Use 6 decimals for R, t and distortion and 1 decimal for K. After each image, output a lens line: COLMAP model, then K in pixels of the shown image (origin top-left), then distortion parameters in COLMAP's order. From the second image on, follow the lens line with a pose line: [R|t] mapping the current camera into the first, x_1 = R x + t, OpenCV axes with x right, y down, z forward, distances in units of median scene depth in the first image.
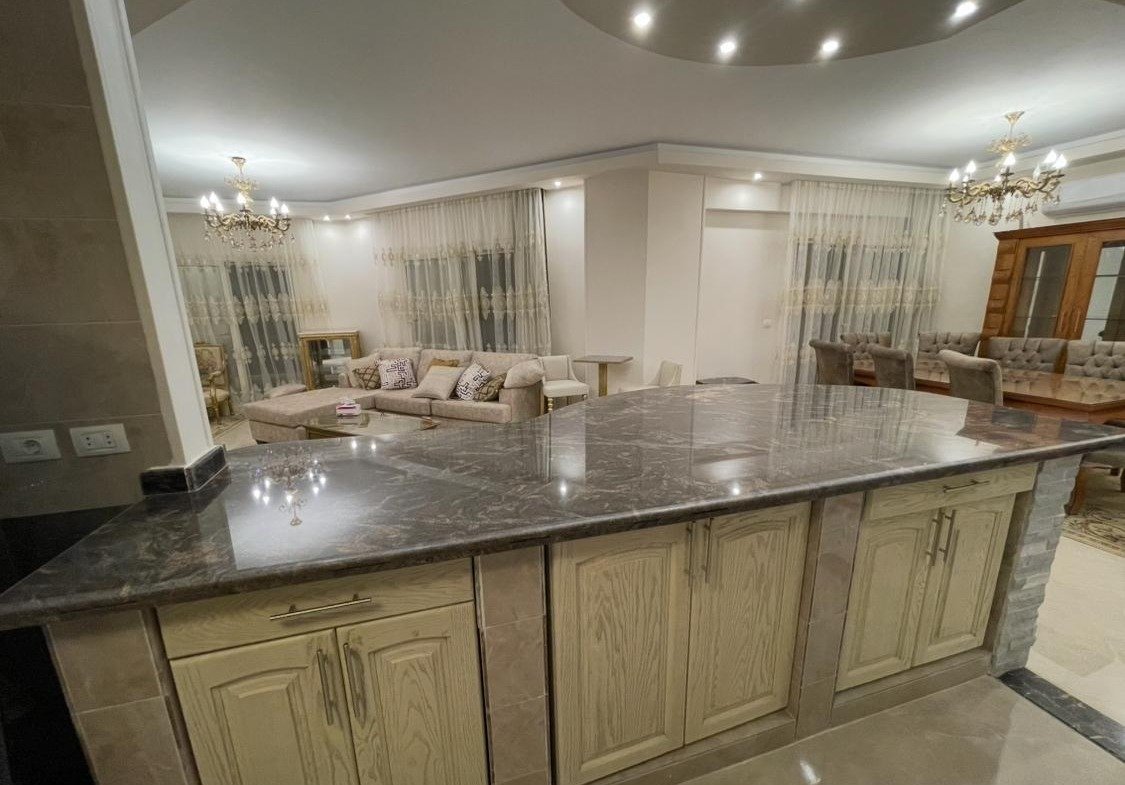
lens RADIAL K [[454.0, 0, 563.0], [0, 454.0, 403.8], [0, 0, 1]] dist [0.000488, -0.003047]
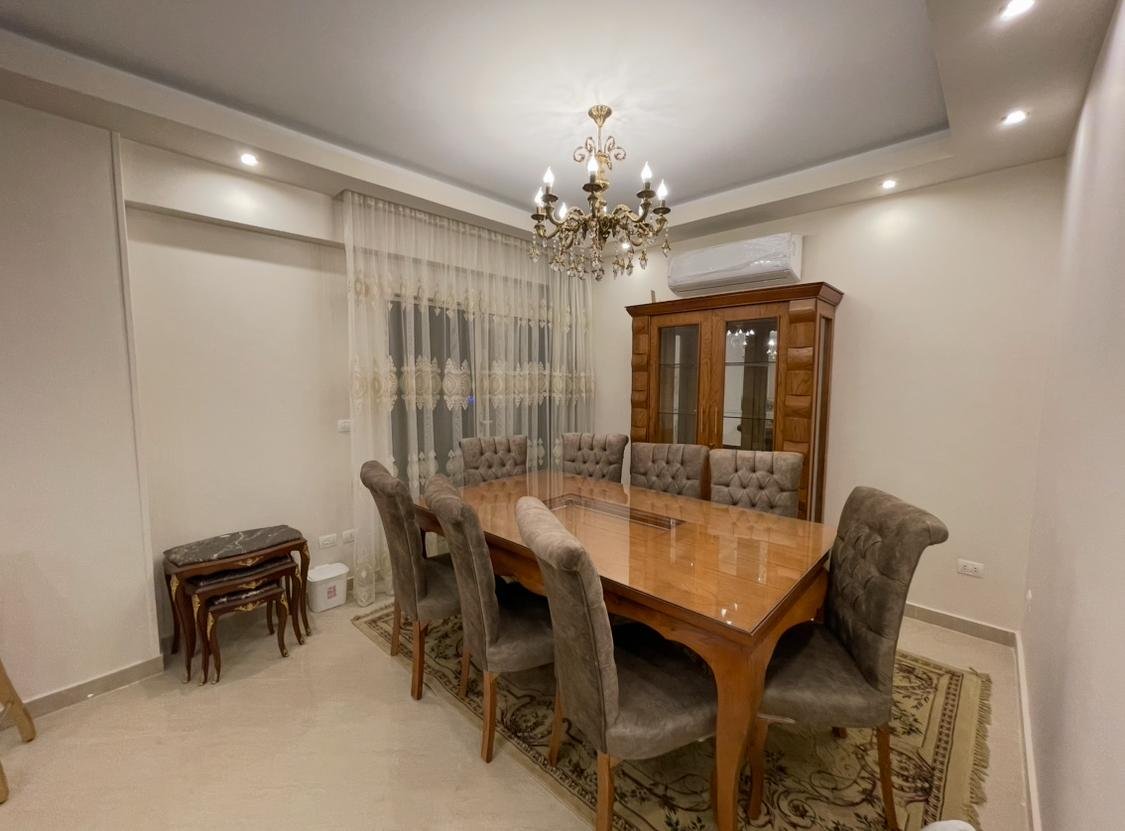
lens RADIAL K [[455.8, 0, 562.5], [0, 455.8, 415.5], [0, 0, 1]] dist [-0.003340, 0.000191]
pose [[0.875964, -0.020605, 0.481936, 0.469969], [0.090571, 0.988344, -0.122365, -0.105304], [-0.473797, 0.150837, 0.867620, 0.394009]]
